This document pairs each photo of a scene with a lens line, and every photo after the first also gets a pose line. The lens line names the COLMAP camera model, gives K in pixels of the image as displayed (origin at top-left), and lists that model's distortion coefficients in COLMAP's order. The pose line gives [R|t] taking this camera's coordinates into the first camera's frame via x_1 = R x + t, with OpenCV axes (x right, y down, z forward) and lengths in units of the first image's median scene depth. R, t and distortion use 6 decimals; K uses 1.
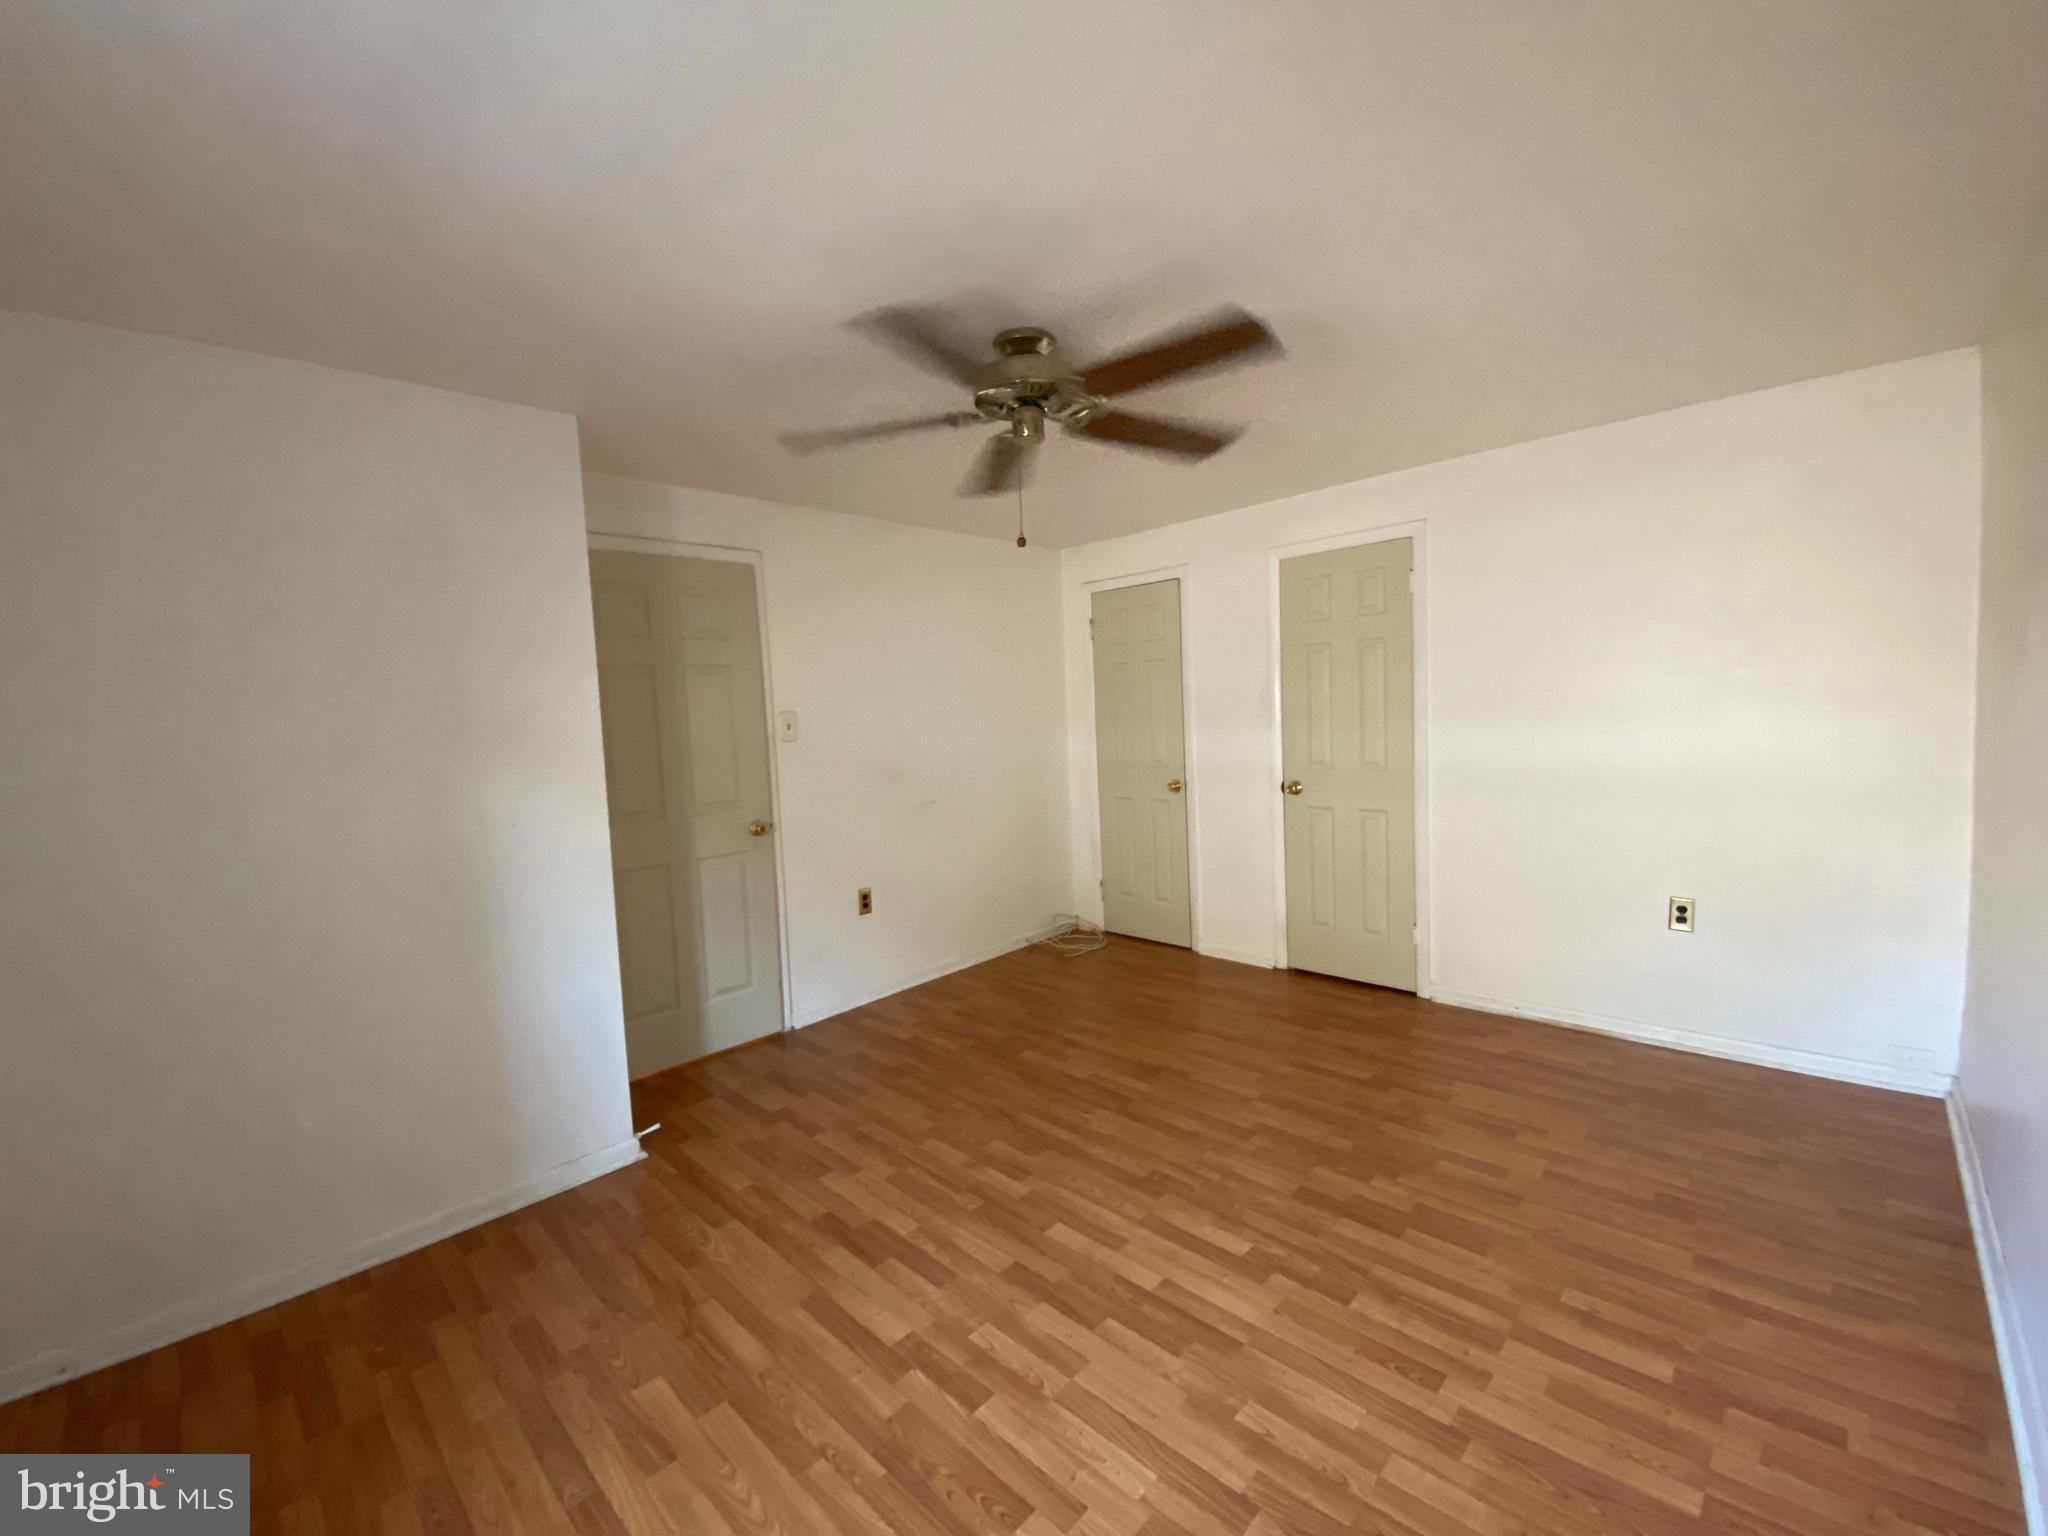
lens RADIAL K [[825.7, 0, 1029.6], [0, 825.7, 764.7], [0, 0, 1]] dist [0.037525, -0.024688]
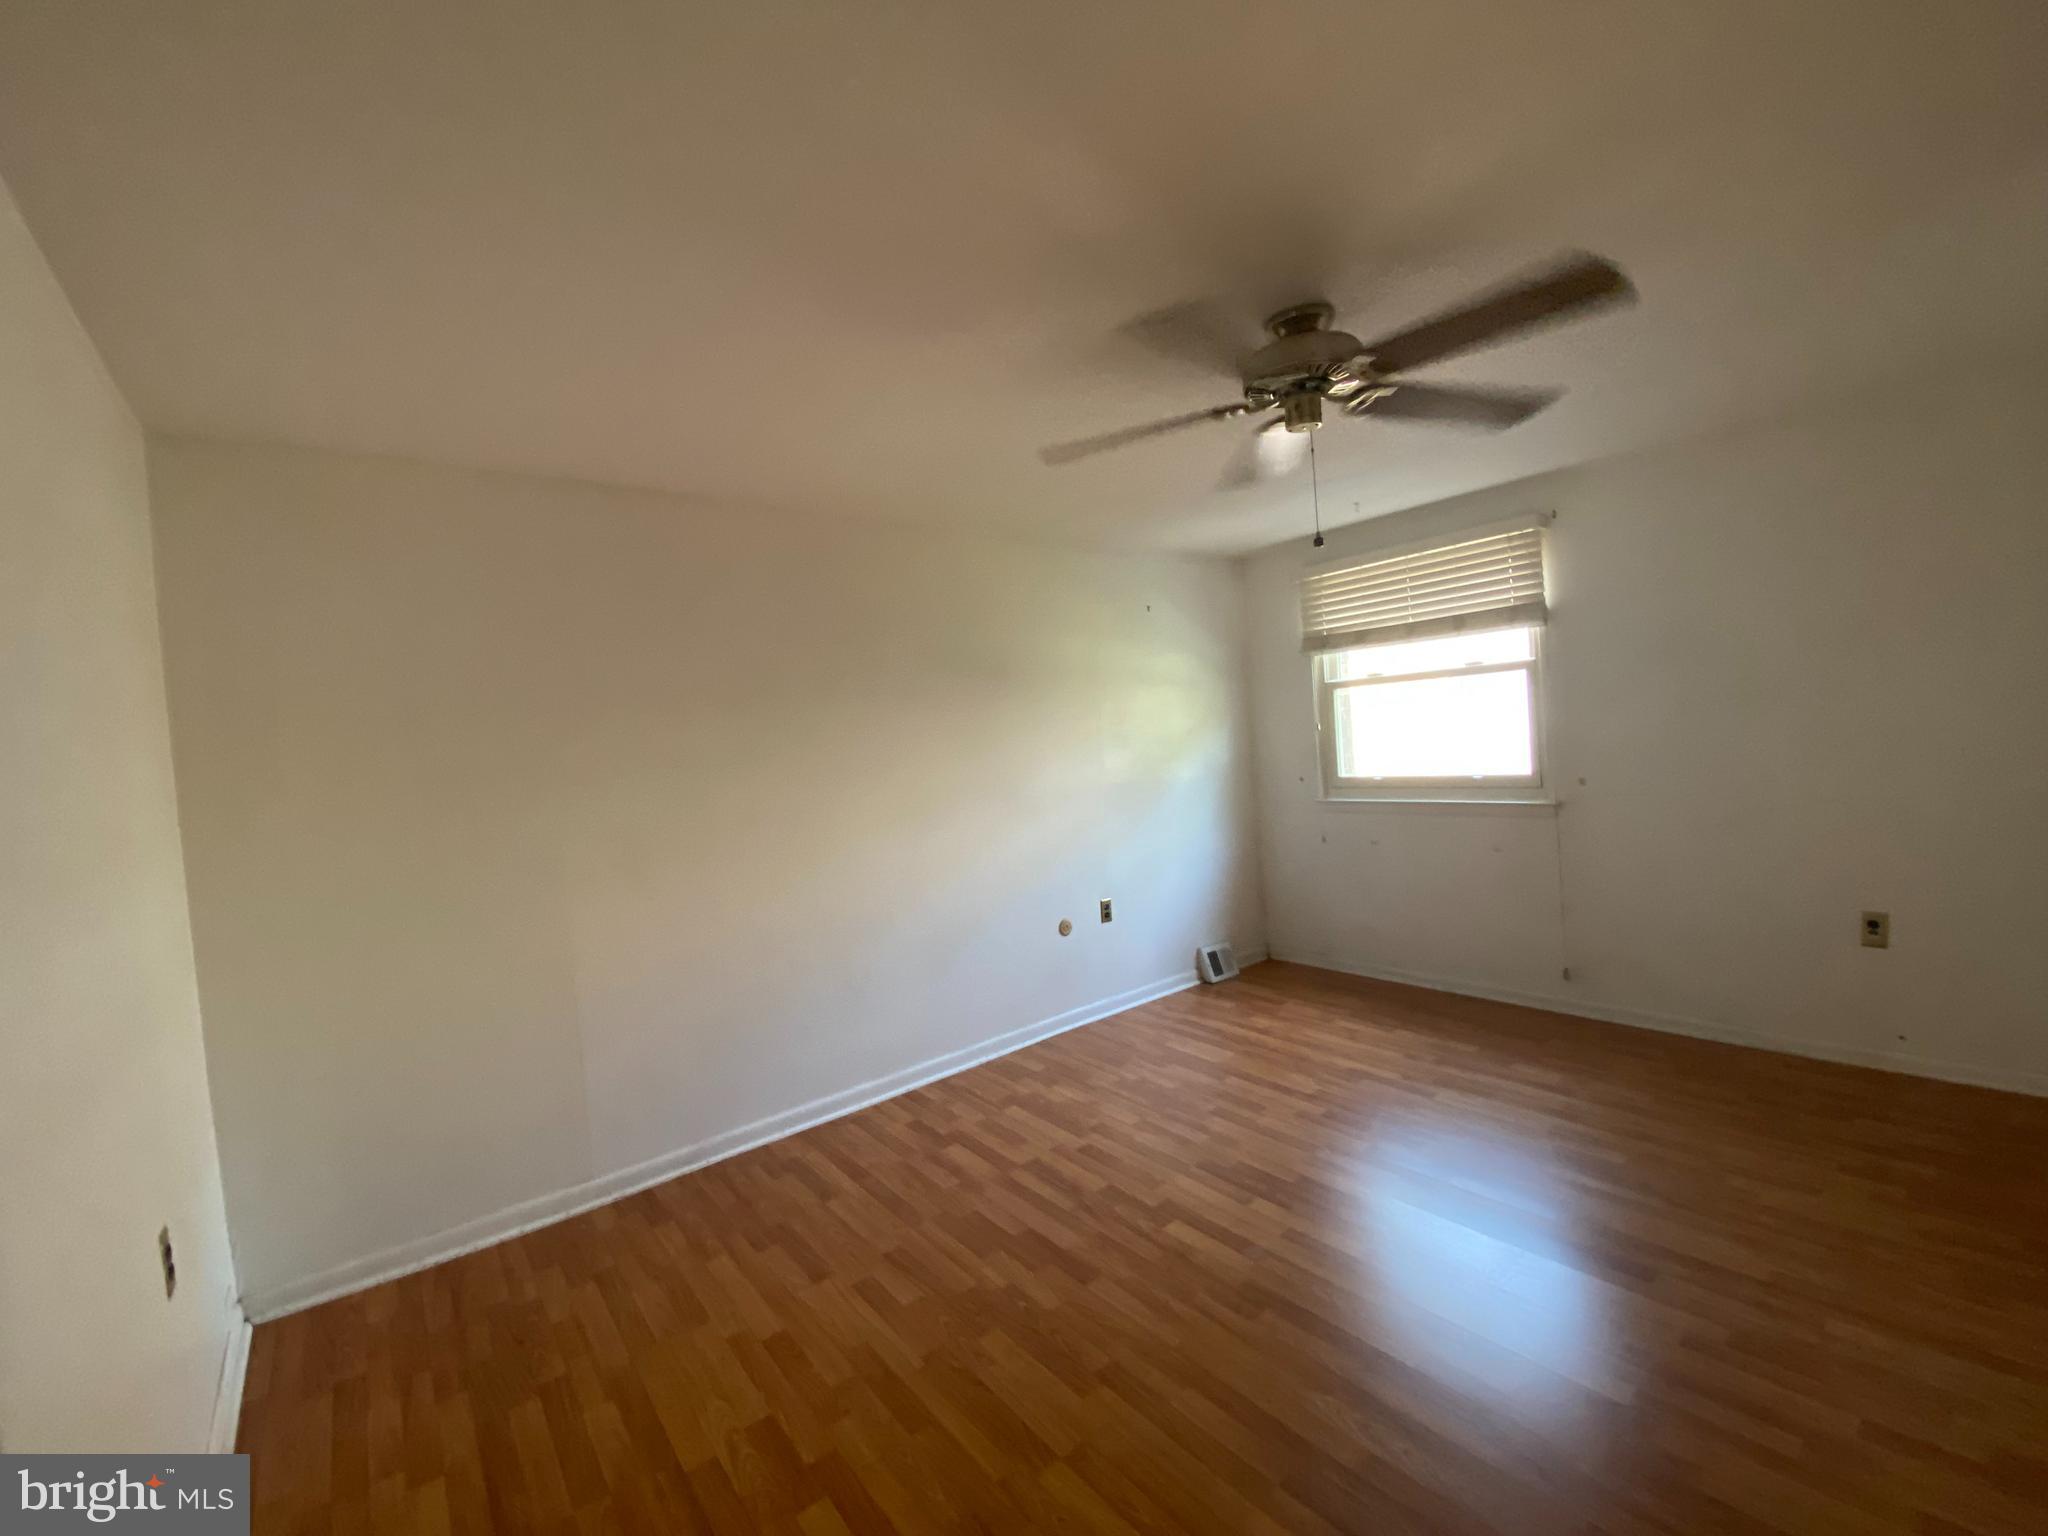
lens RADIAL K [[825.7, 0, 1029.6], [0, 825.7, 764.7], [0, 0, 1]] dist [0.037525, -0.024688]
pose [[-0.983321, 0.115447, 0.140539, 0.211695], [0.129057, 0.987370, 0.091895, -0.145562], [-0.128155, 0.108500, -0.985801, 2.005410]]
